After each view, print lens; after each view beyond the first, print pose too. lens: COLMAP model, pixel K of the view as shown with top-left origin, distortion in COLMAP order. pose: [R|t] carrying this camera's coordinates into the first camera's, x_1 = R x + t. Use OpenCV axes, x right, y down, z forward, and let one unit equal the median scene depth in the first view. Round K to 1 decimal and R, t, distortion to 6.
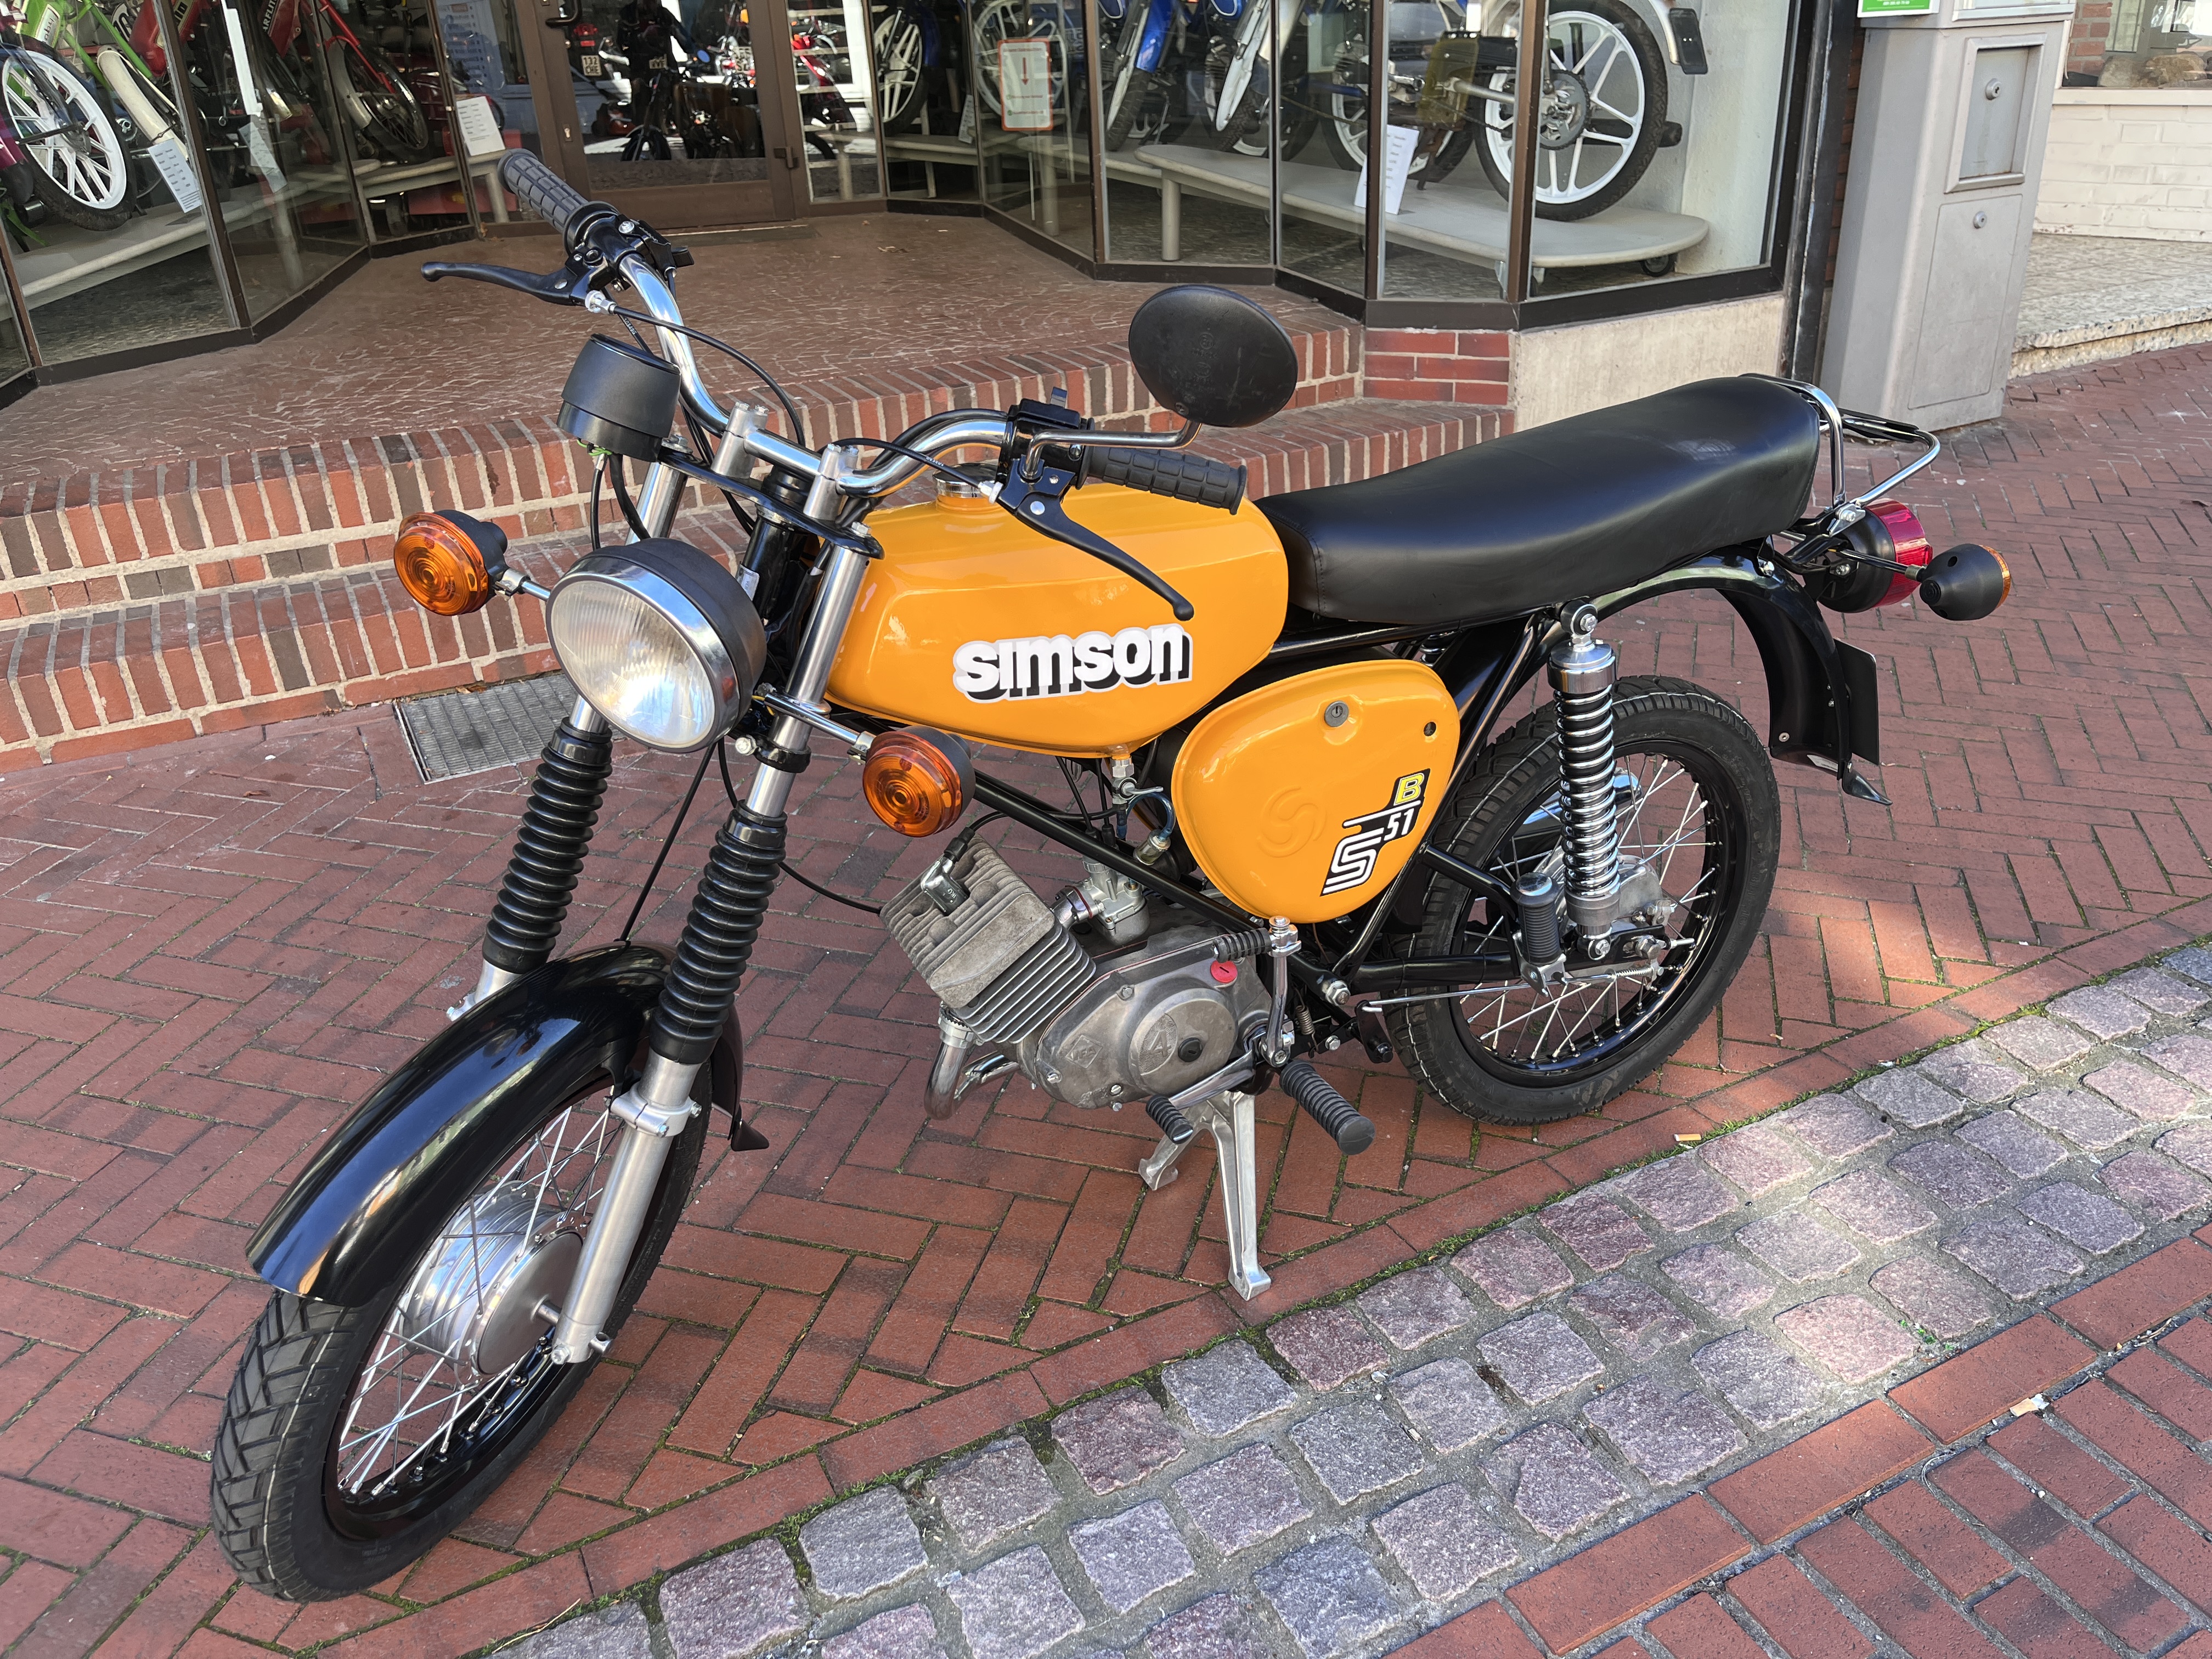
lens RADIAL K [[1684.2, 0, 1107.7], [0, 1684.2, 841.0], [0, 0, 1]] dist [0.062298, -0.088570]
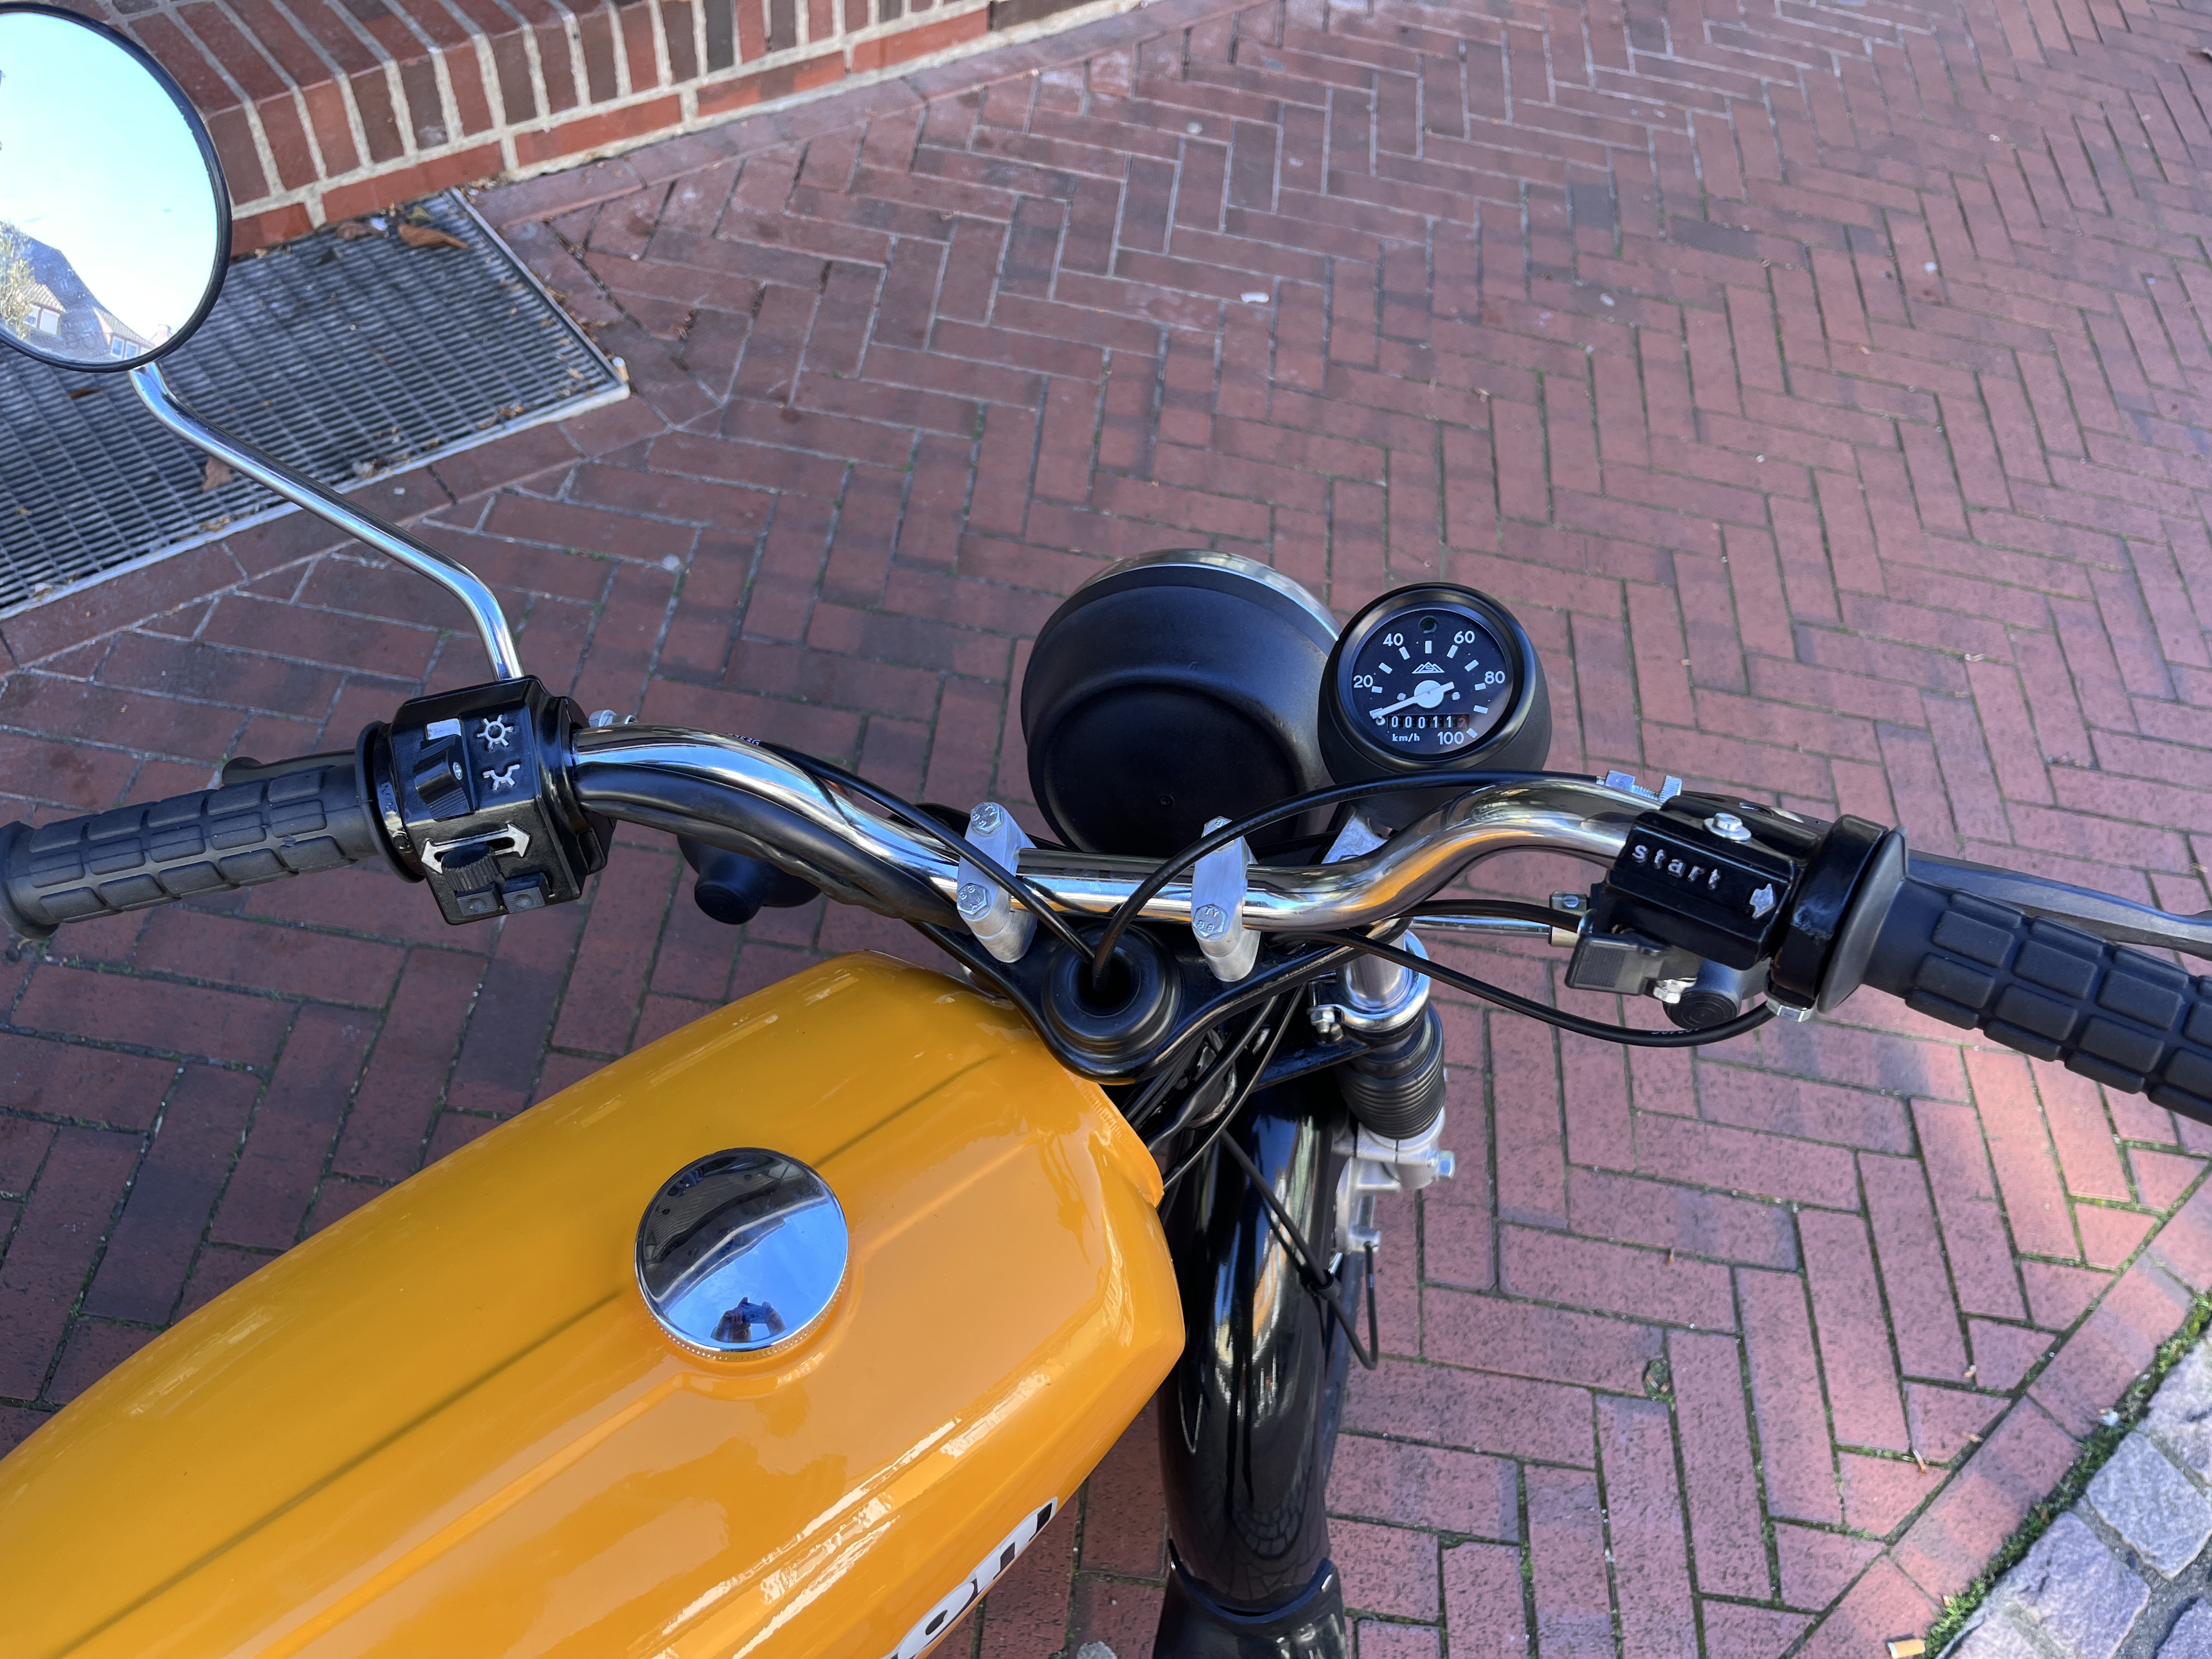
lens RADIAL K [[1684.2, 0, 1122.6], [0, 1684.2, 831.1], [0, 0, 1]] dist [0.062298, -0.088570]
pose [[0.961751, -0.070331, 0.264741, -0.111461], [-0.059847, 0.889178, 0.453631, -0.374298], [-0.267306, -0.452124, 0.850959, 0.584845]]
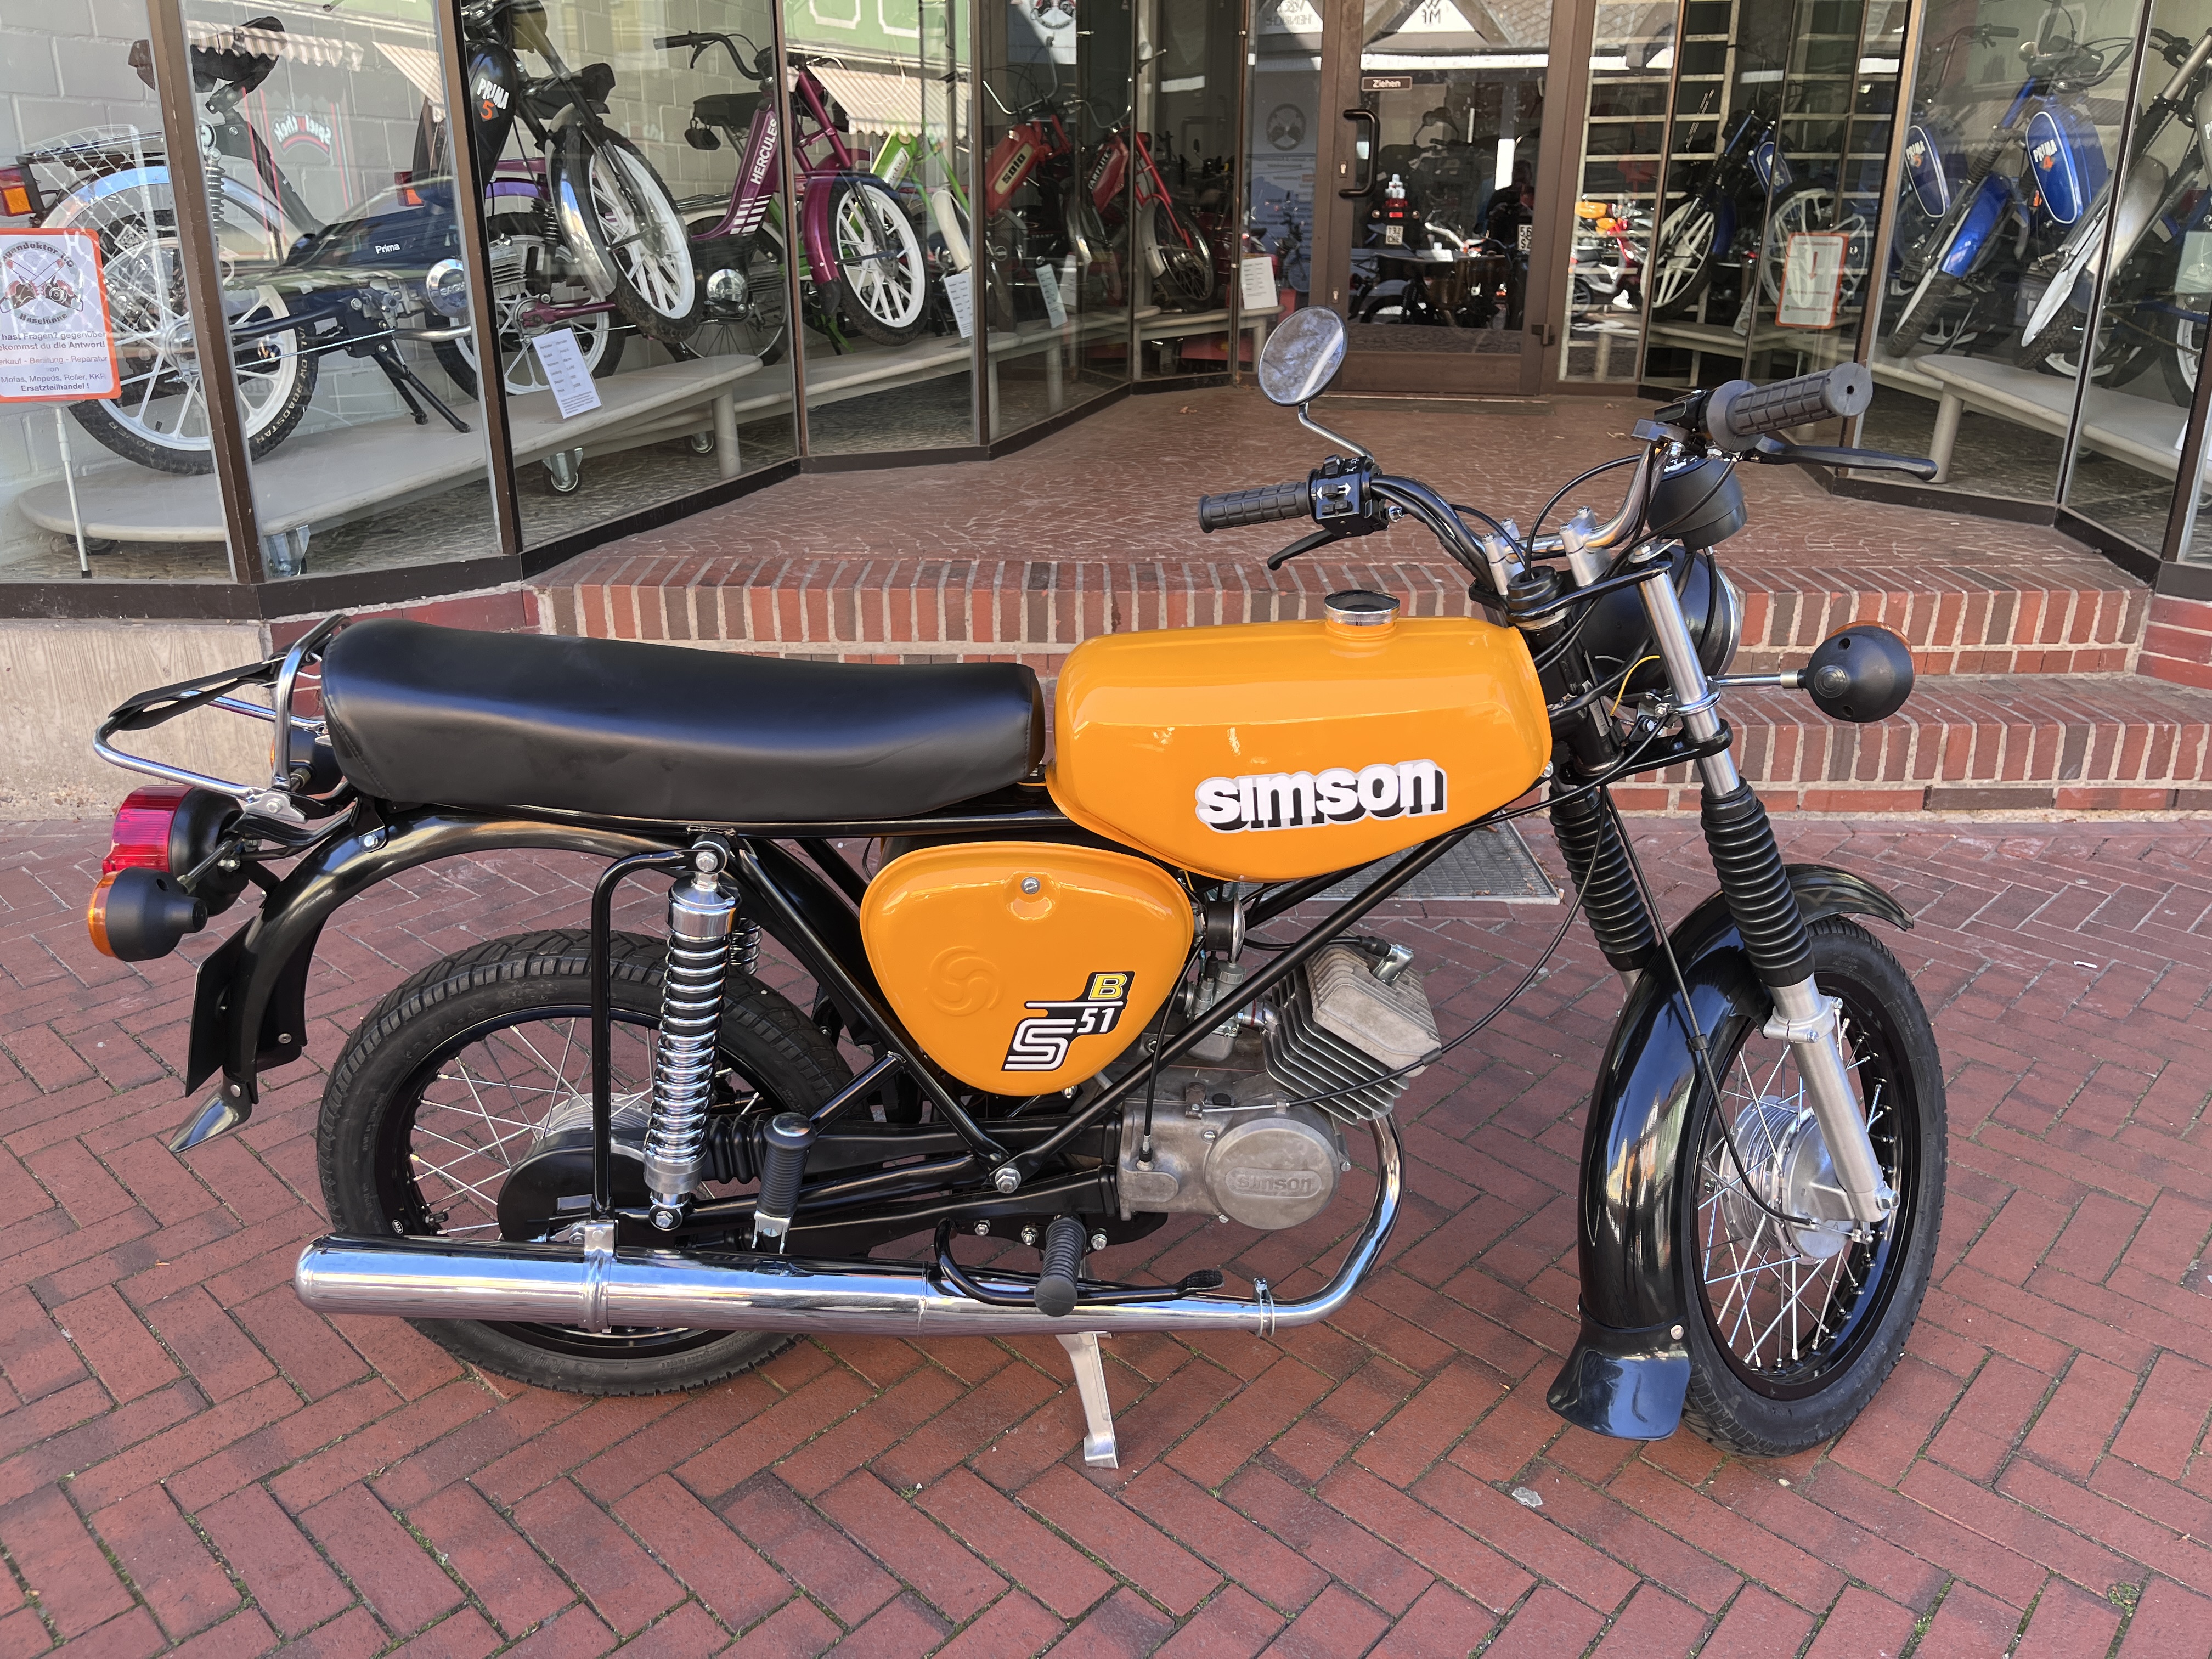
lens RADIAL K [[1684.2, 0, 1096.7], [0, 1684.2, 819.1], [0, 0, 1]] dist [0.062298, -0.088570]
pose [[0.895705, 0.199560, -0.397350, 0.084225], [-0.237639, 0.970144, -0.048452, -0.069768], [0.375818, 0.137824, 0.916387, 0.136431]]
